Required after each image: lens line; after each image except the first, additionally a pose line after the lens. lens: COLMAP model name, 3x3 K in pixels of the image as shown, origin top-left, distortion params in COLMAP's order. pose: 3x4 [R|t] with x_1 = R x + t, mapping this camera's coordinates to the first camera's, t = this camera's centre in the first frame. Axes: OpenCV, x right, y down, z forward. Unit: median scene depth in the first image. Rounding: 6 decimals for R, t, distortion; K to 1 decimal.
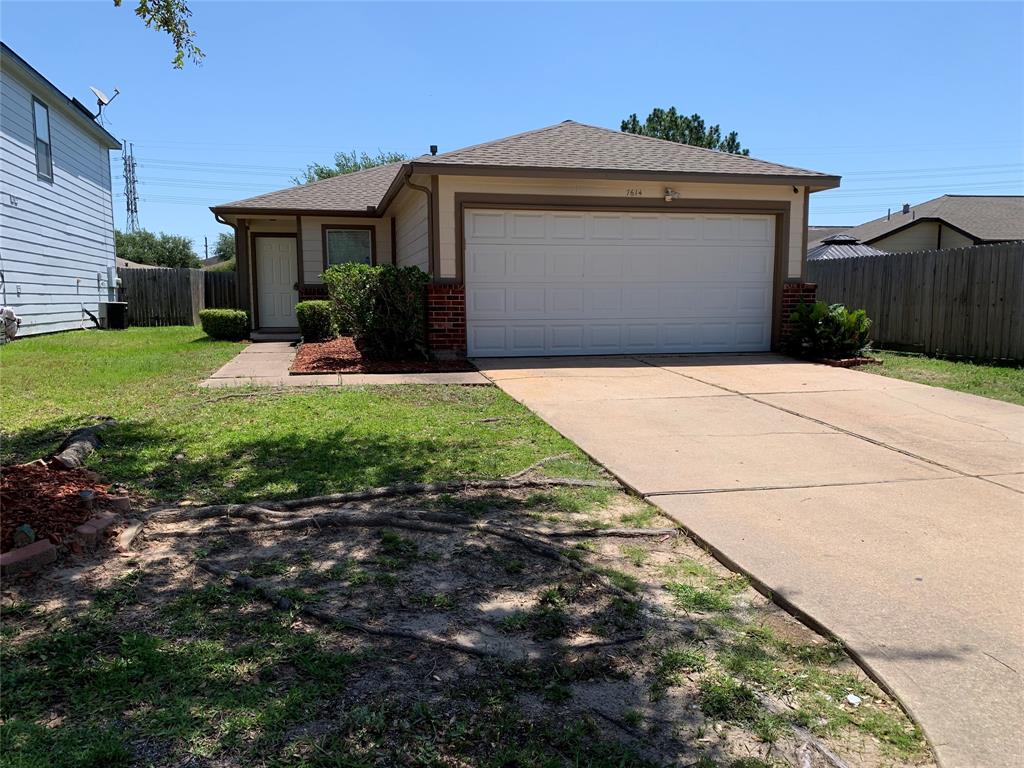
lens RADIAL K [[801.7, 0, 512.0], [0, 801.7, 384.0], [0, 0, 1]] dist [-0.010790, -0.008662]
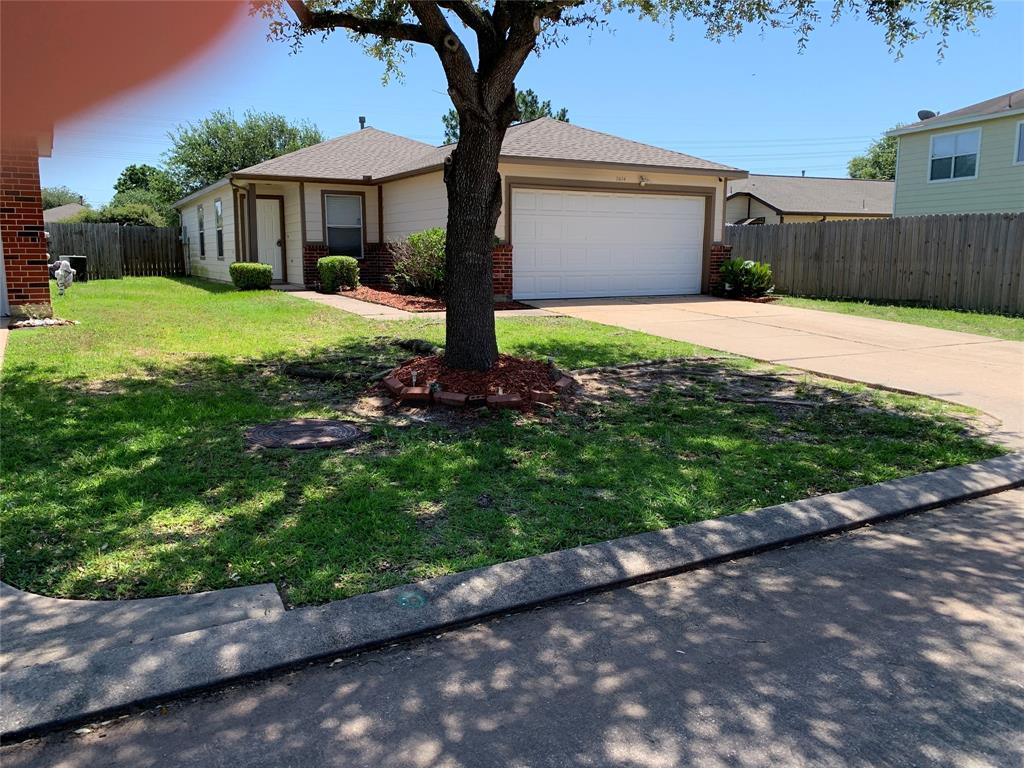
lens RADIAL K [[801.7, 0, 512.0], [0, 801.7, 384.0], [0, 0, 1]] dist [-0.010790, -0.008662]
pose [[0.957282, -0.041212, 0.286206, -0.406852], [0.025564, 0.997978, 0.058198, 0.027004], [-0.288025, -0.048396, 0.956399, -0.263455]]
